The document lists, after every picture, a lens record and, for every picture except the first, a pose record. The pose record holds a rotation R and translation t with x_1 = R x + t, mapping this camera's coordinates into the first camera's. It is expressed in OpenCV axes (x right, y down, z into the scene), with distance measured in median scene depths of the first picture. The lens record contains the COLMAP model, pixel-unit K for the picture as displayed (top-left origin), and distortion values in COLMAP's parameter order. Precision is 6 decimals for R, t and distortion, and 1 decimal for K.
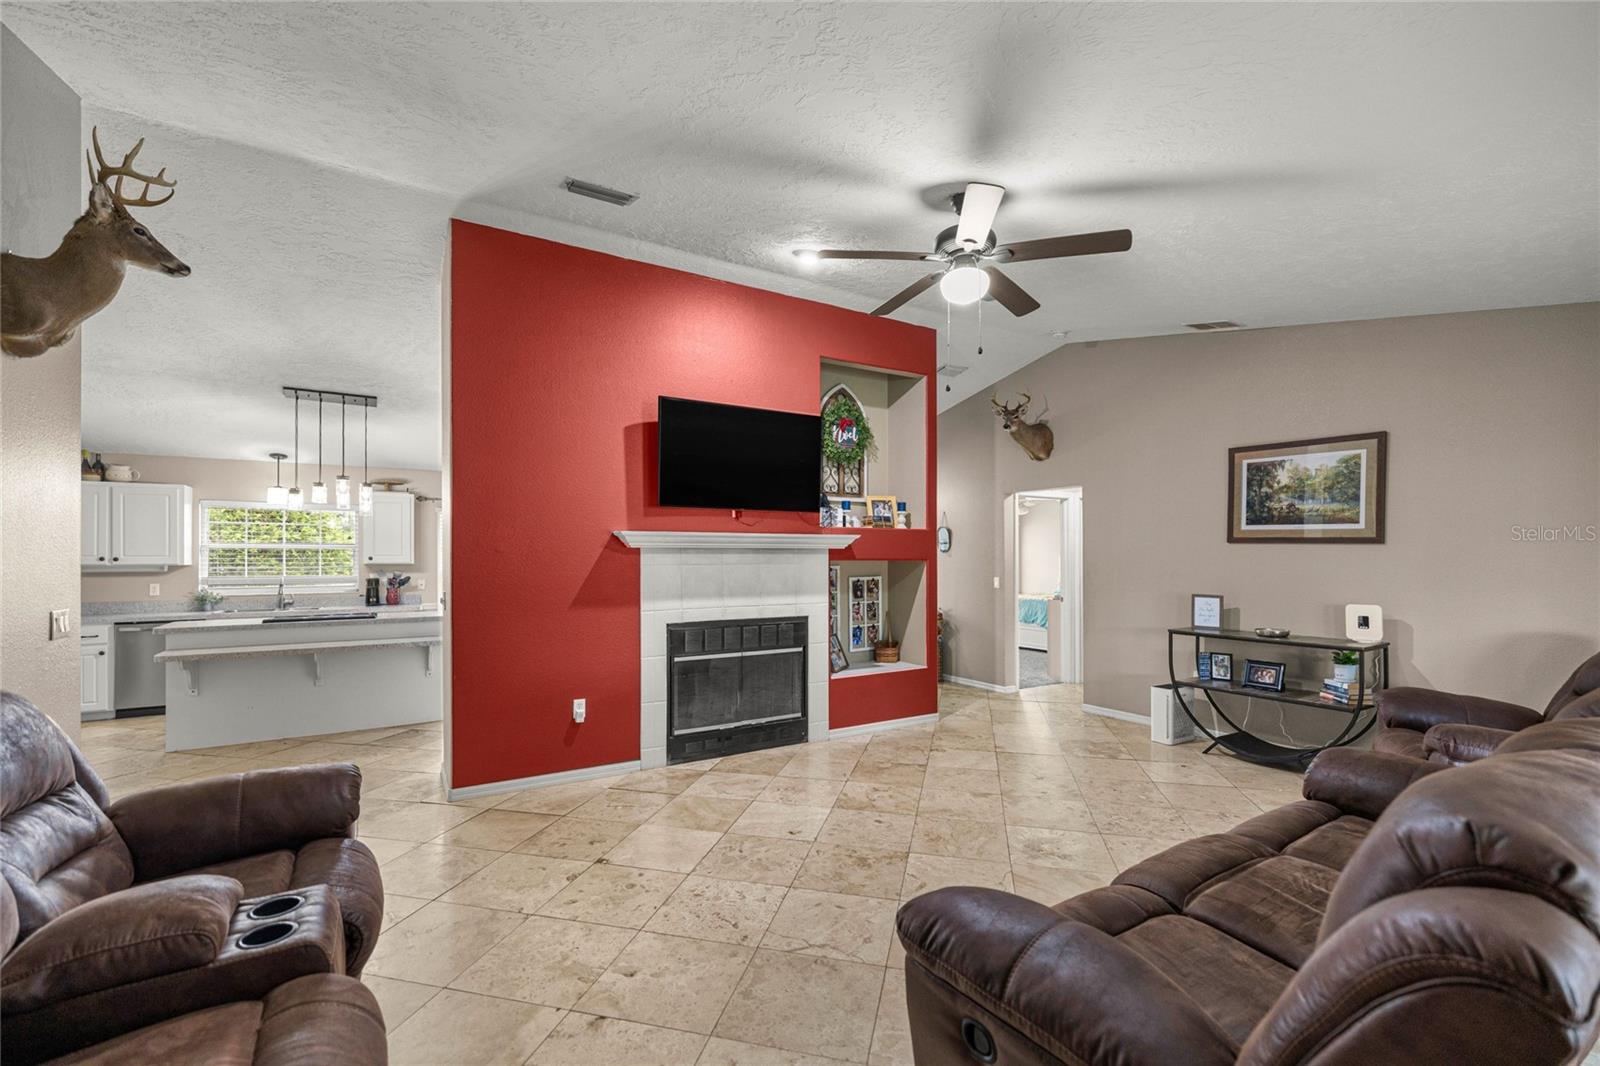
lens RADIAL K [[677.8, 0, 792.7], [0, 677.8, 549.1], [0, 0, 1]] dist [0.003566, -0.000108]
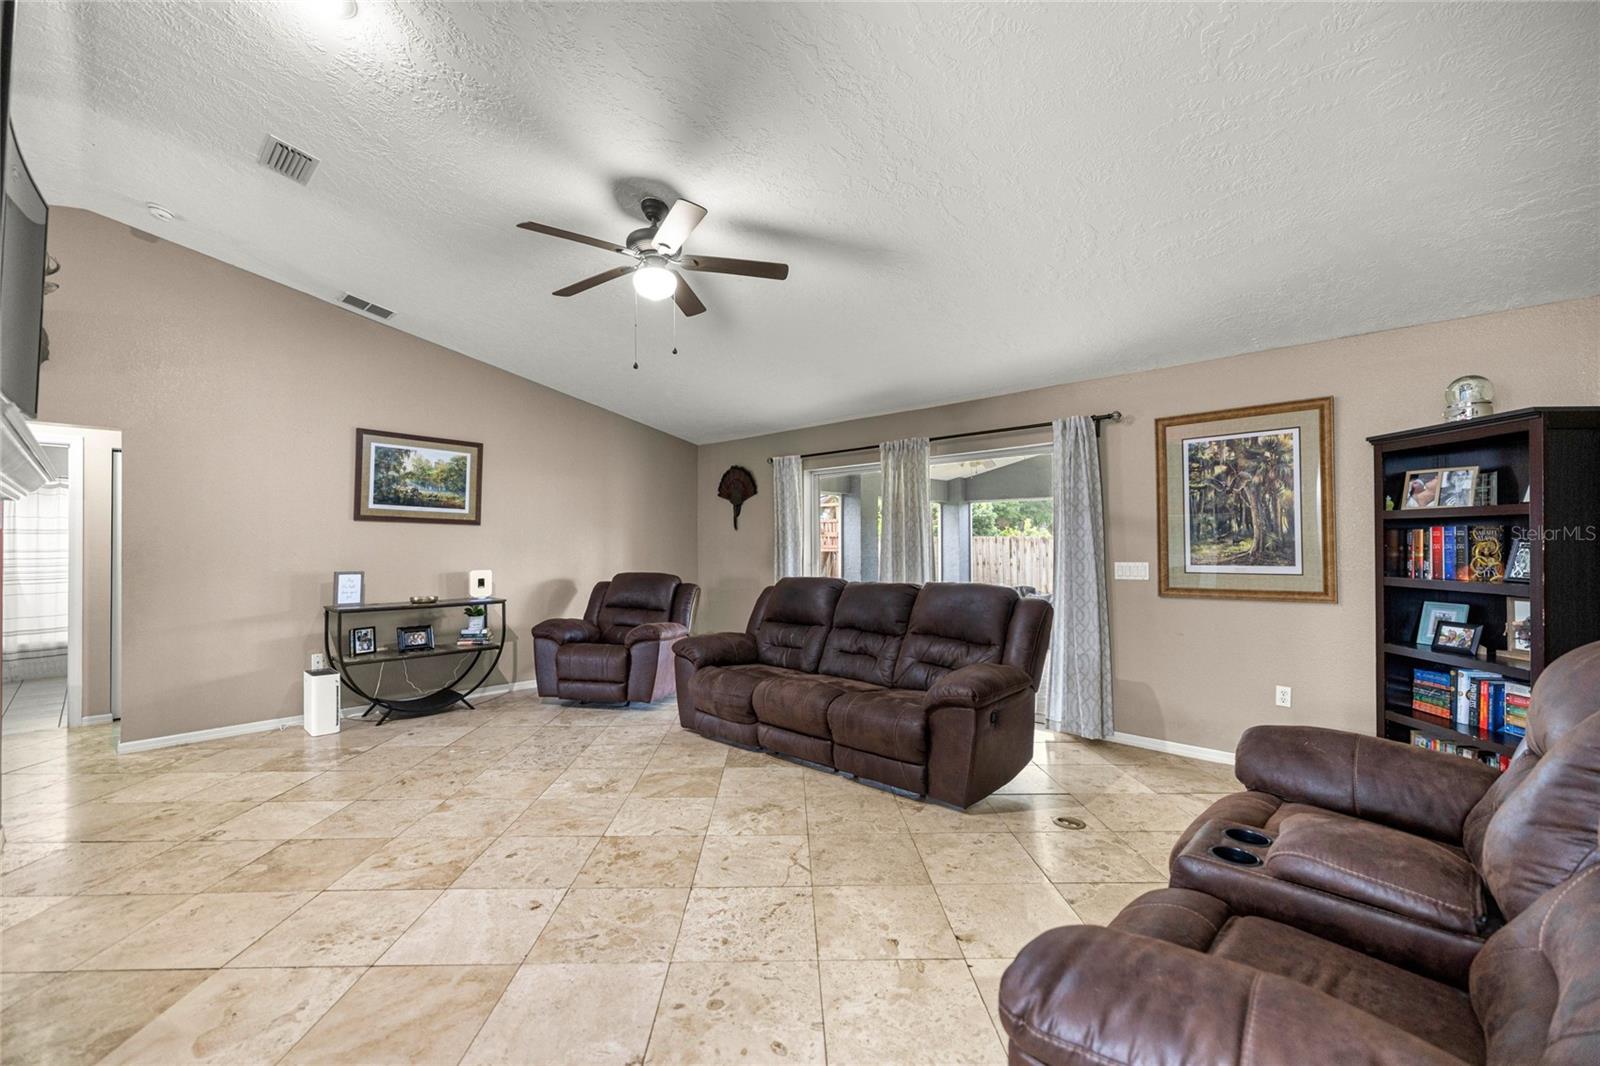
lens RADIAL K [[677.8, 0, 796.1], [0, 677.8, 536.8], [0, 0, 1]] dist [0.003566, -0.000108]
pose [[-0.264925, 0.012635, 0.964186, -0.576479], [-0.007676, 0.999855, -0.015212, 0.029282], [-0.964238, -0.011432, -0.264789, 0.701201]]
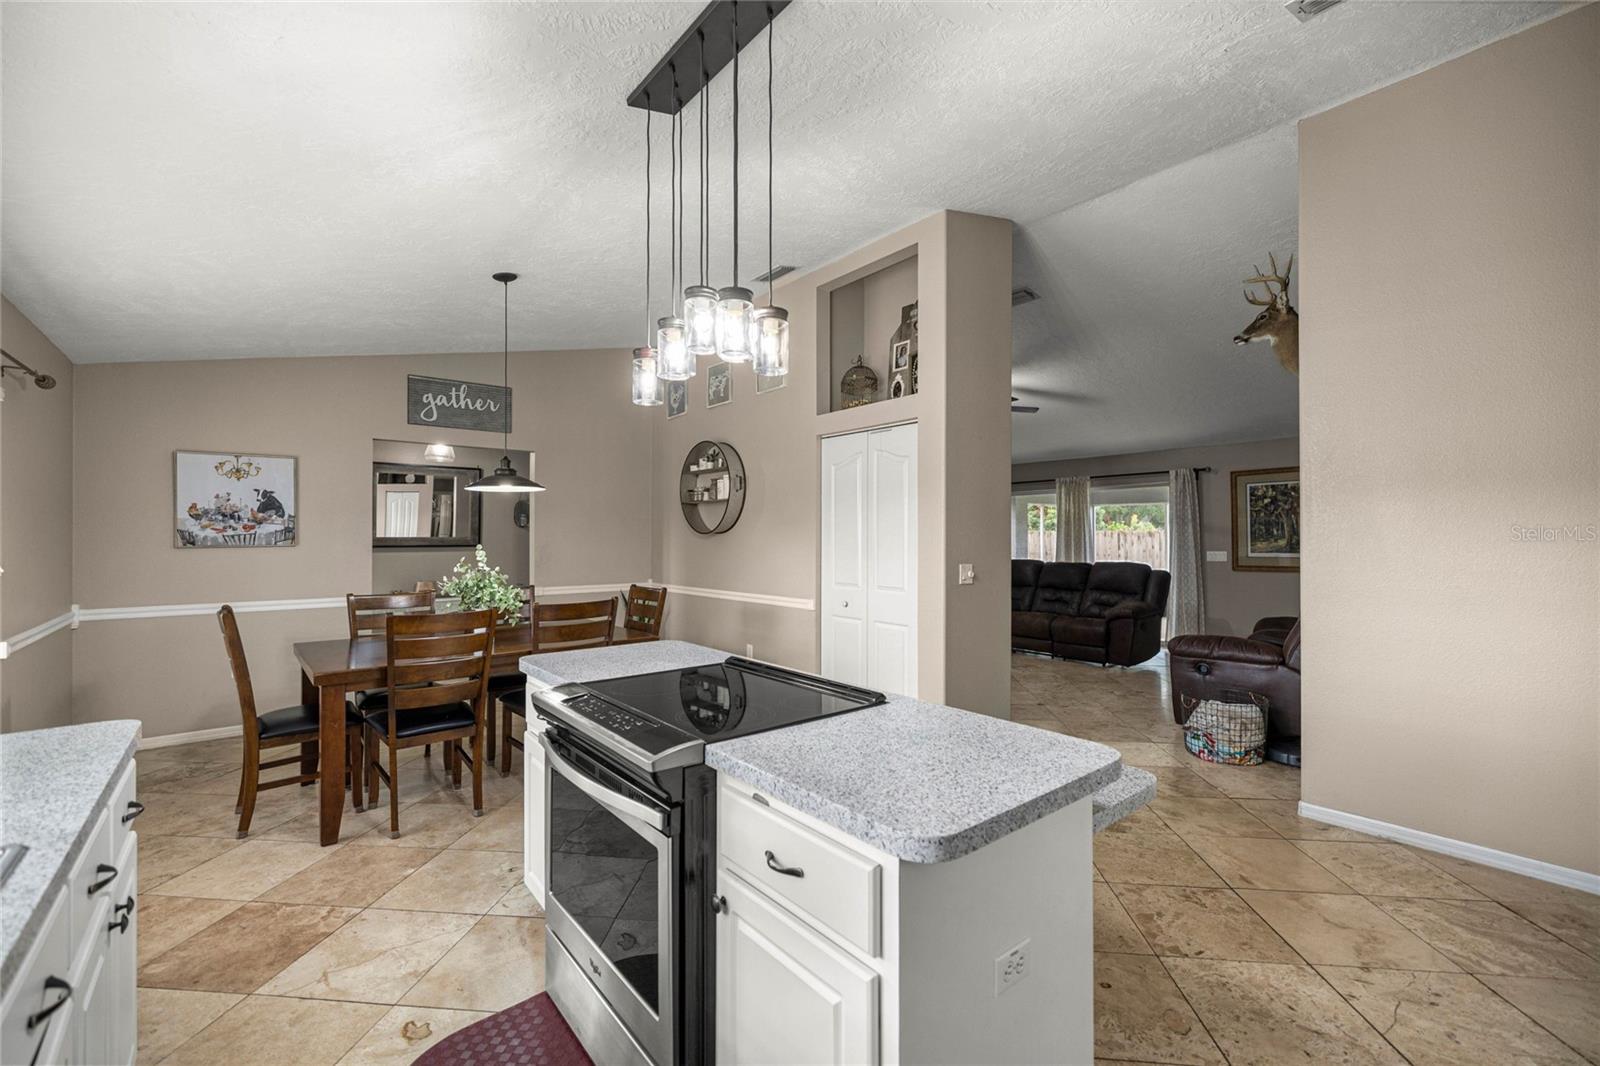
lens RADIAL K [[677.8, 0, 797.3], [0, 677.8, 531.9], [0, 0, 1]] dist [0.003566, -0.000108]
pose [[-0.147696, 0.006842, 0.989009, -1.583795], [-0.010053, 0.999914, -0.008419, 0.021053], [-0.988982, -0.011185, -0.147615, 1.503641]]
